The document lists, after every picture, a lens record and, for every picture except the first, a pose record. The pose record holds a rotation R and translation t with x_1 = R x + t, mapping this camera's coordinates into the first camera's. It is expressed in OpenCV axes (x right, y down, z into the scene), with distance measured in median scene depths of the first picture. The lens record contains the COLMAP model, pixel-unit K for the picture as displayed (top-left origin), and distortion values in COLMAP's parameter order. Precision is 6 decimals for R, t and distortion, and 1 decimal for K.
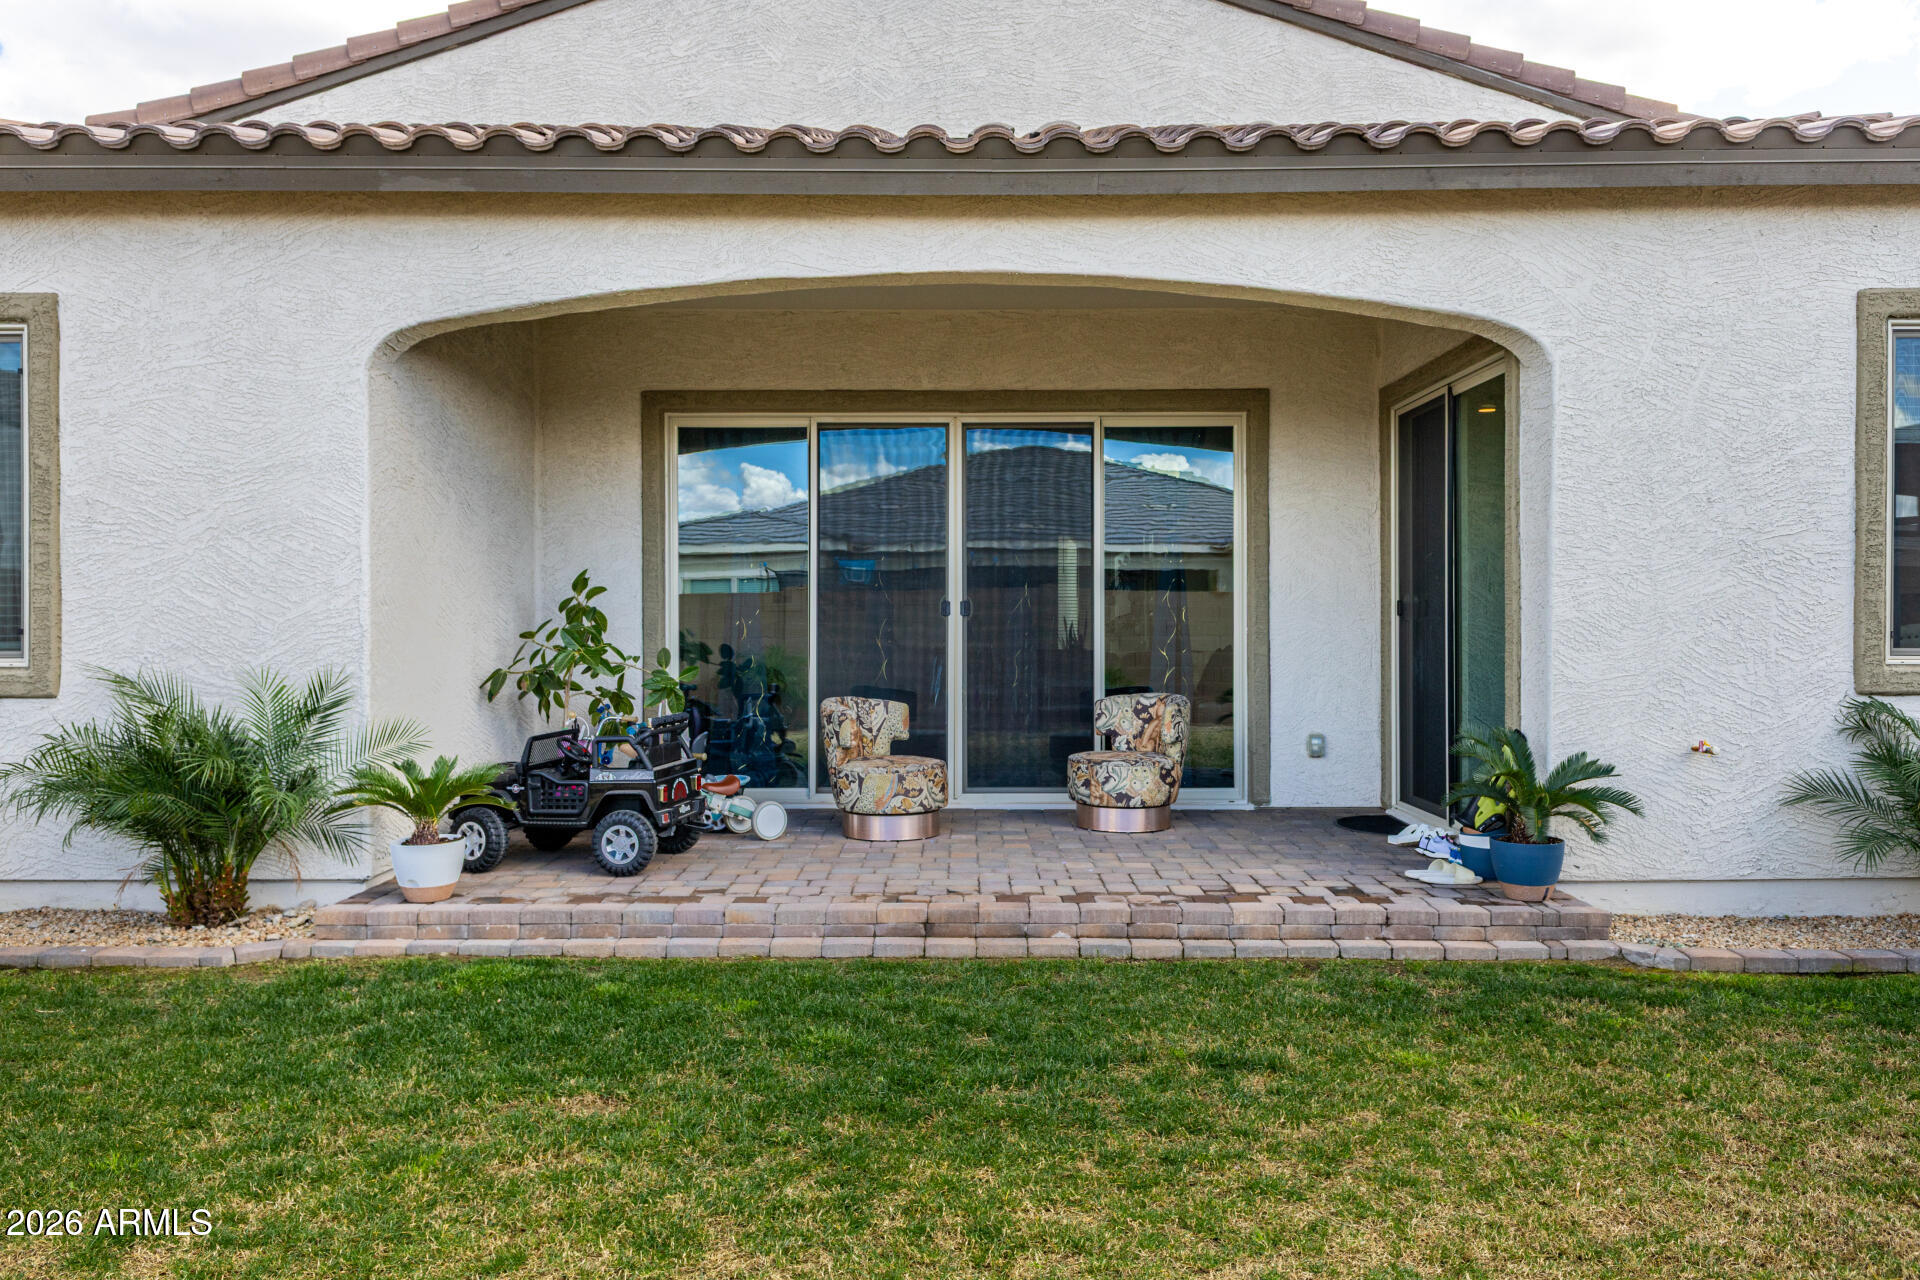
lens RADIAL K [[1537.7, 0, 918.9], [0, 1537.7, 609.0], [0, 0, 1]] dist [0.013043, 0.004879]
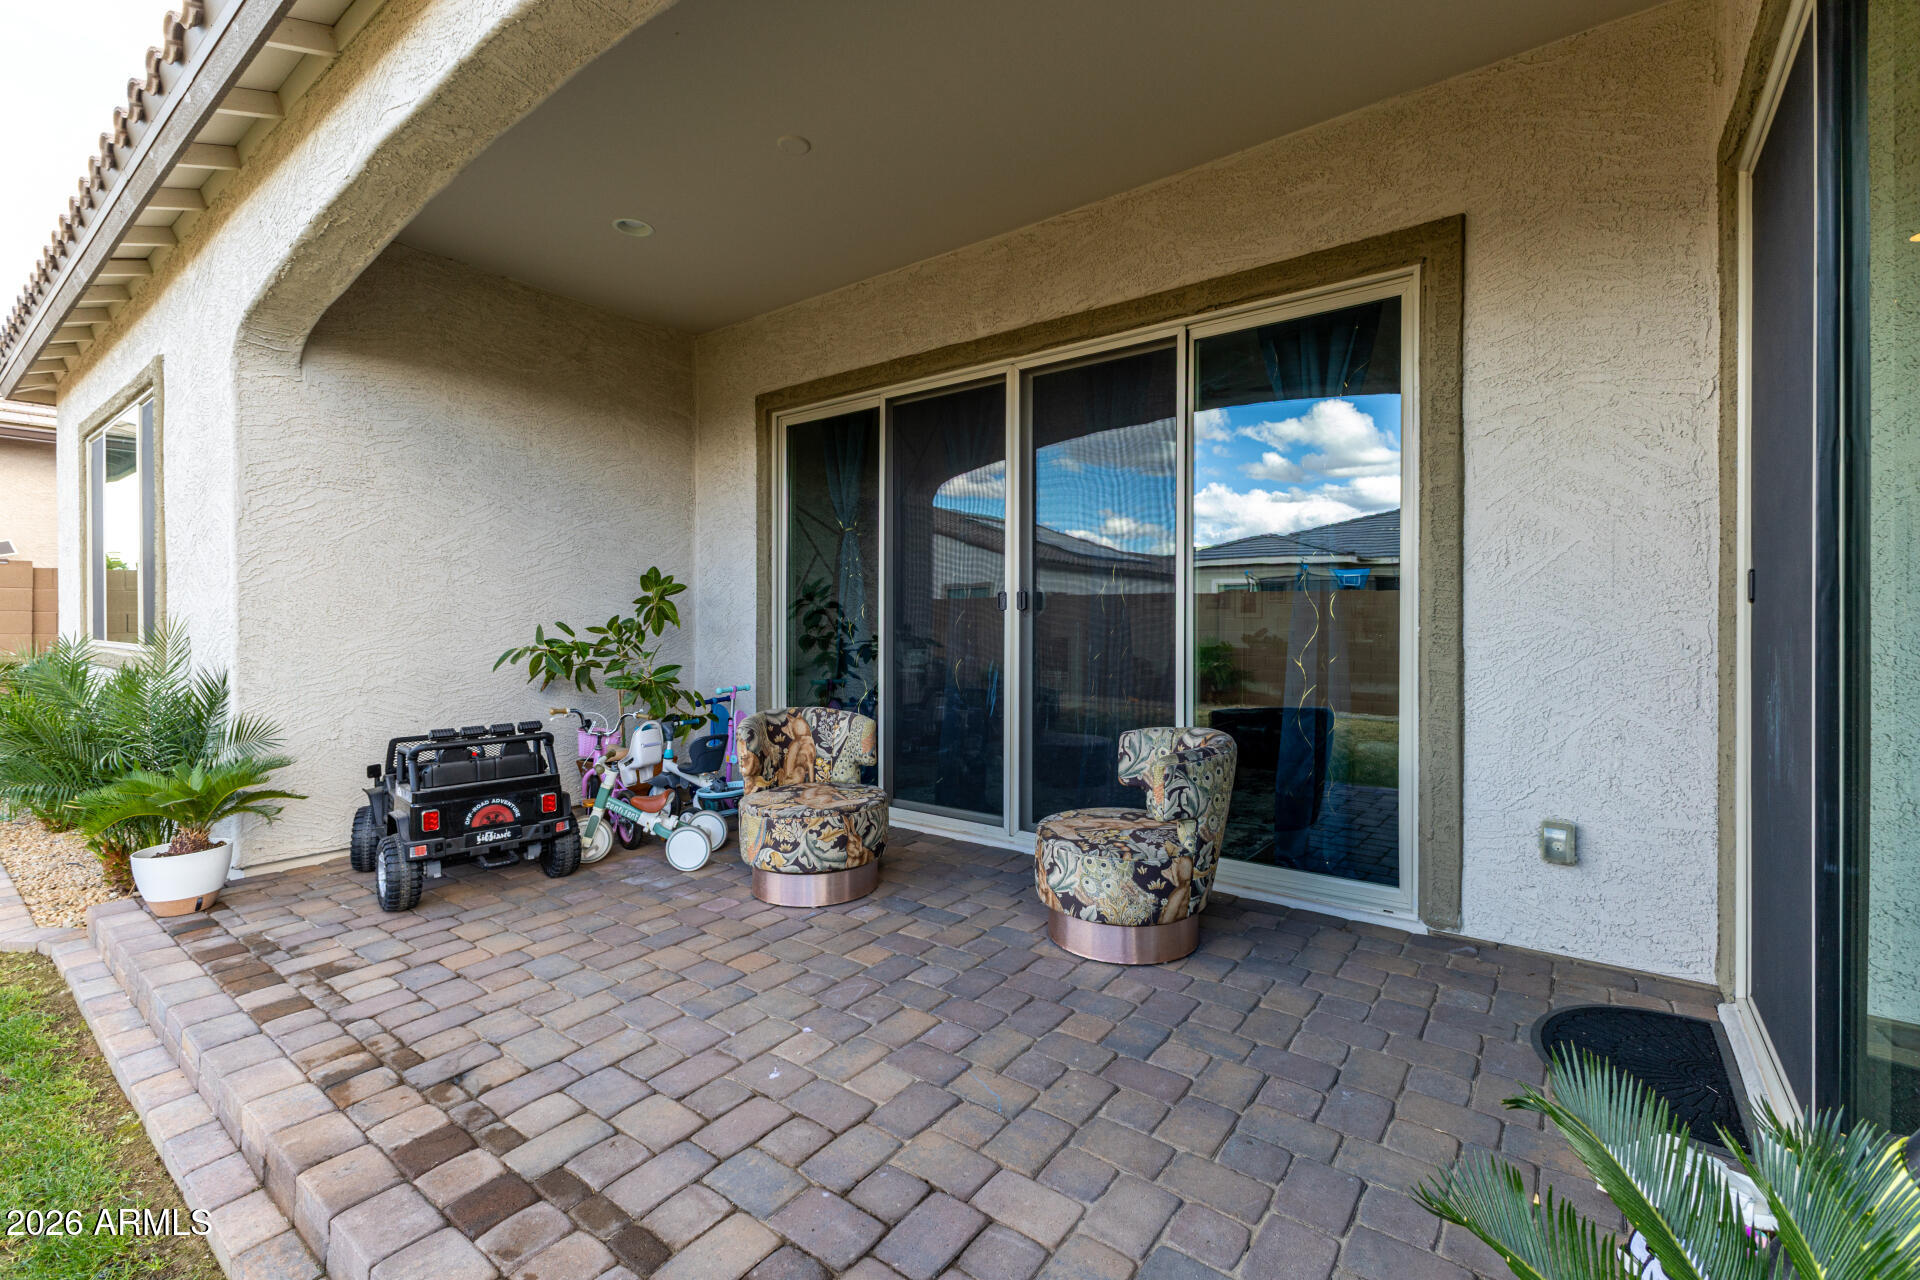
lens RADIAL K [[820.9, 0, 963.4], [0, 820.9, 626.0], [0, 0, 1]] dist [0.003533, -0.000461]
pose [[0.802552, 0.003121, -0.596574, 0.261899], [0.002135, 0.999965, 0.008104, 0.009140], [0.596579, -0.007778, 0.802517, 0.639349]]
